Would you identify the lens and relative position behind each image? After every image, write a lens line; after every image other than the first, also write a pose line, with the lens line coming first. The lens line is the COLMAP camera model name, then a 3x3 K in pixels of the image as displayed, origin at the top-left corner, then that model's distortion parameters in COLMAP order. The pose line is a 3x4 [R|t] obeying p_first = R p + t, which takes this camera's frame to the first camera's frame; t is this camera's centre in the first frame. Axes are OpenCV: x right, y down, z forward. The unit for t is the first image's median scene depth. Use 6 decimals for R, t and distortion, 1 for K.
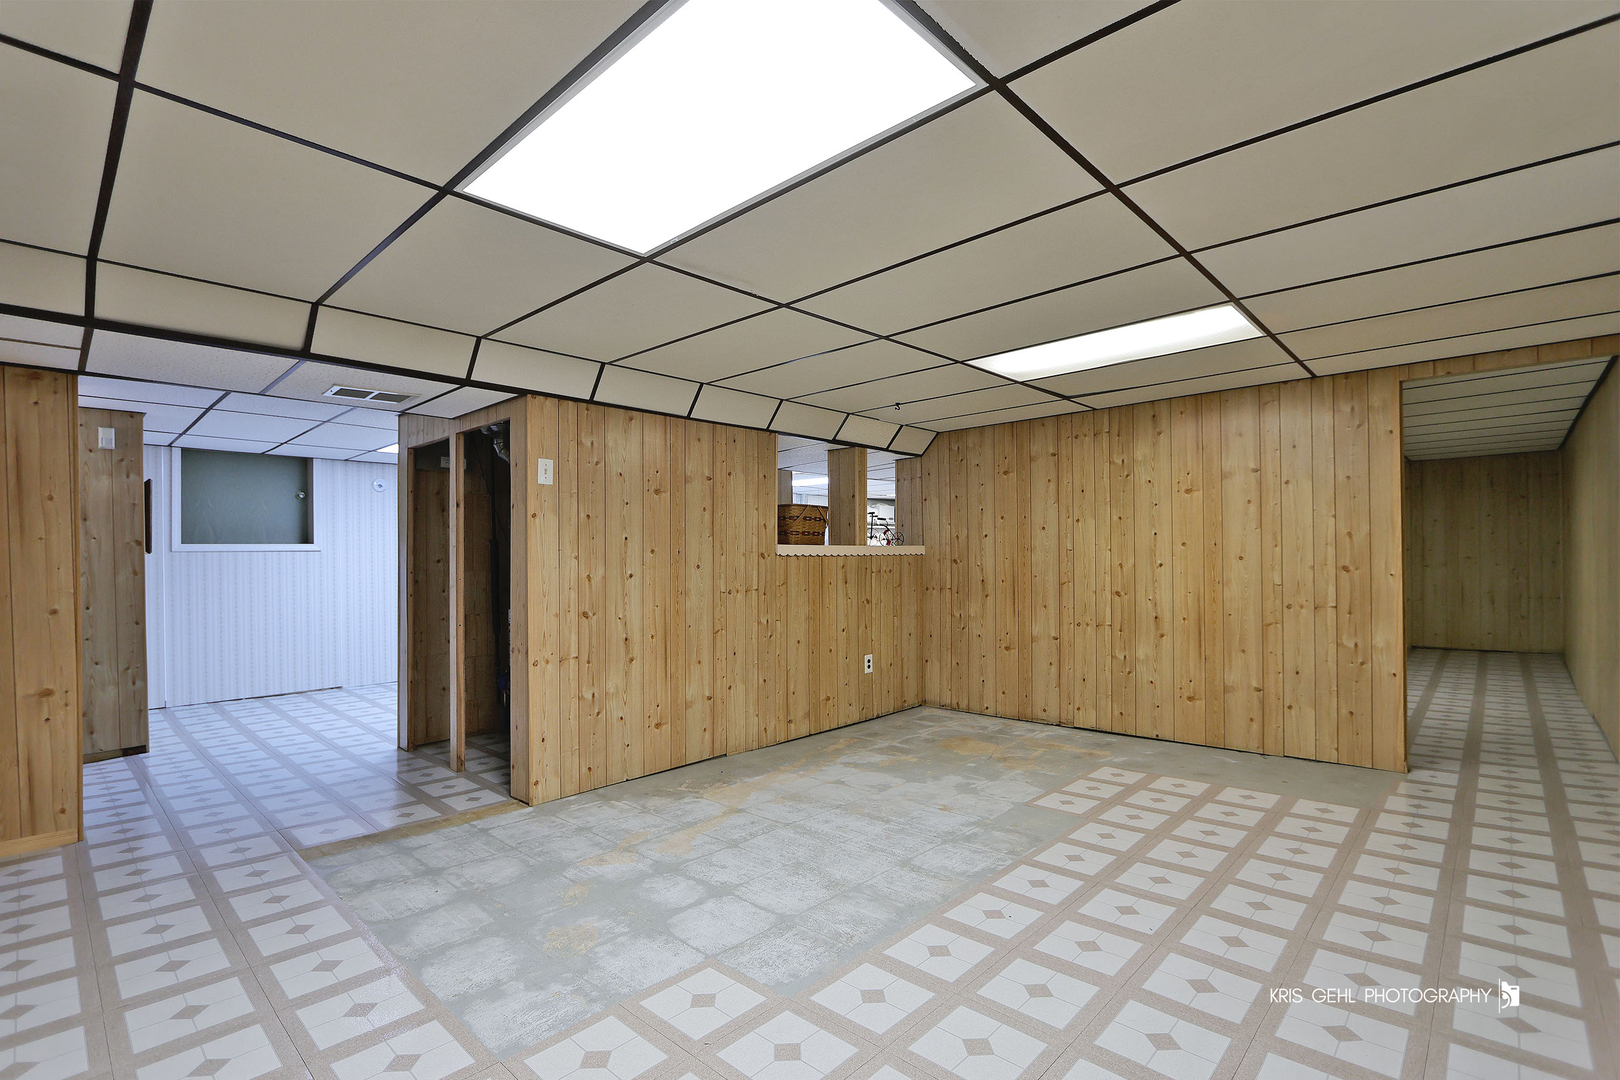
lens RADIAL K [[755.9, 0, 794.4], [0, 755.9, 544.8], [0, 0, 1]] dist [-0.025182, 0.009531]
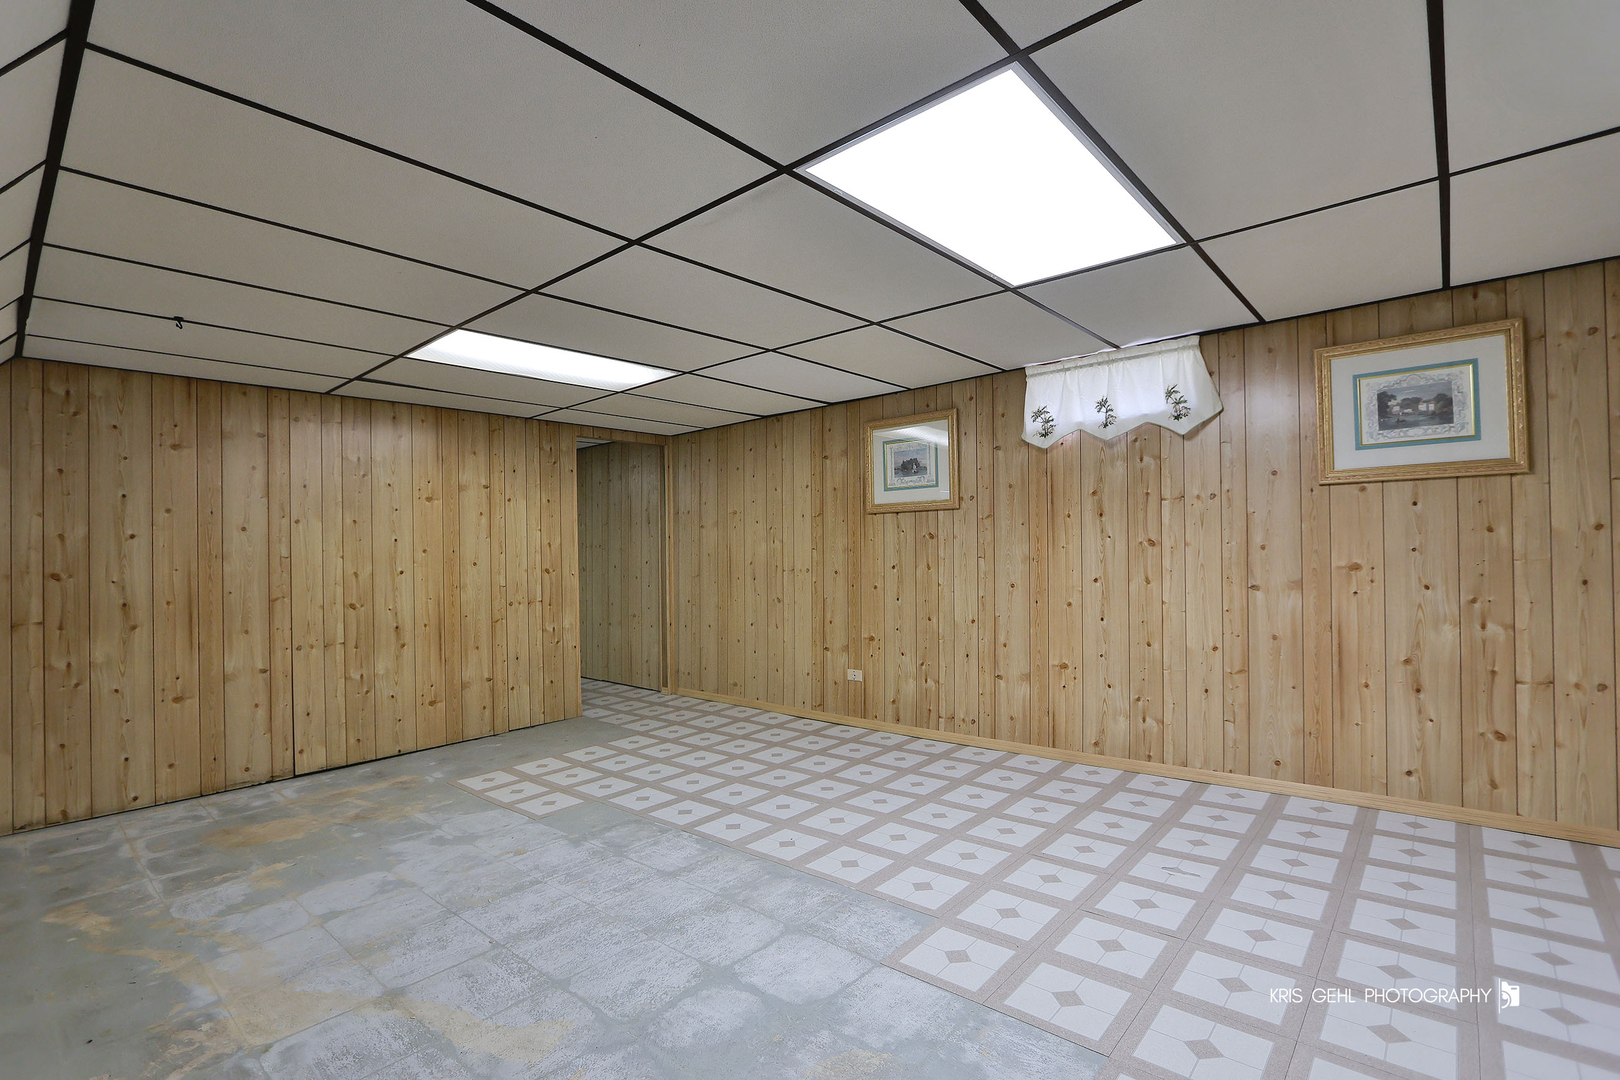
lens RADIAL K [[755.9, 0, 803.3], [0, 755.9, 543.5], [0, 0, 1]] dist [-0.025182, 0.009531]
pose [[-0.049881, 0.023943, 0.998468, -0.596566], [0.005025, 0.999706, -0.023721, 0.017861], [-0.998743, 0.003834, -0.049987, 0.630066]]
